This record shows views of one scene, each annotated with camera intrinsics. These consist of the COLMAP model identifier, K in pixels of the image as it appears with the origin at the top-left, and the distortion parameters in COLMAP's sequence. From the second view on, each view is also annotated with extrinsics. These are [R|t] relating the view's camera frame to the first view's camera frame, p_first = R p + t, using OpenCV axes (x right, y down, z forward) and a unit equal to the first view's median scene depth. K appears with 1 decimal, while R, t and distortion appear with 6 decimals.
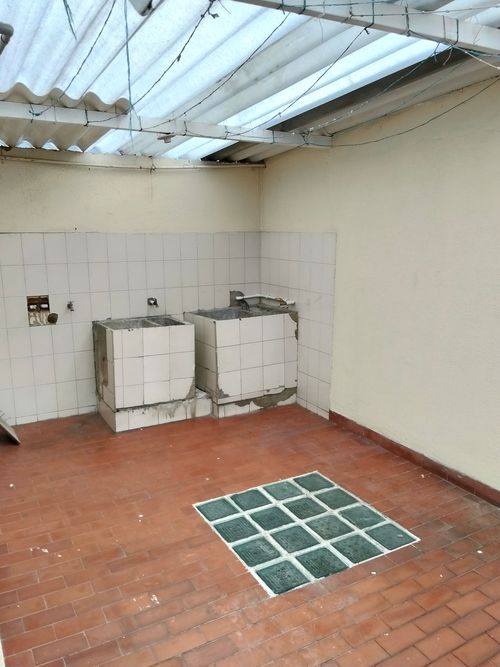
lens RADIAL K [[529.1, 0, 253.8], [0, 529.1, 337.4], [0, 0, 1]] dist [0.035539, -0.038256]
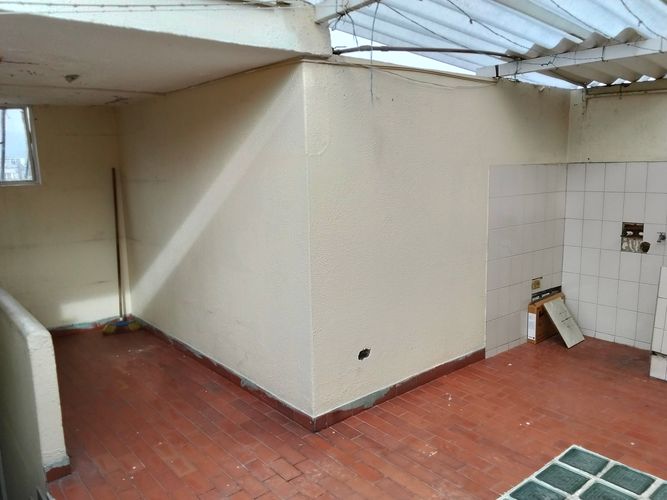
lens RADIAL K [[529.1, 0, 337.9], [0, 529.1, 248.2], [0, 0, 1]] dist [0.035539, -0.038256]
pose [[0.186858, 0.154704, -0.970129, 0.622442], [-0.183950, 0.975566, 0.120141, -0.061781], [0.965011, 0.156006, 0.210750, 0.301010]]
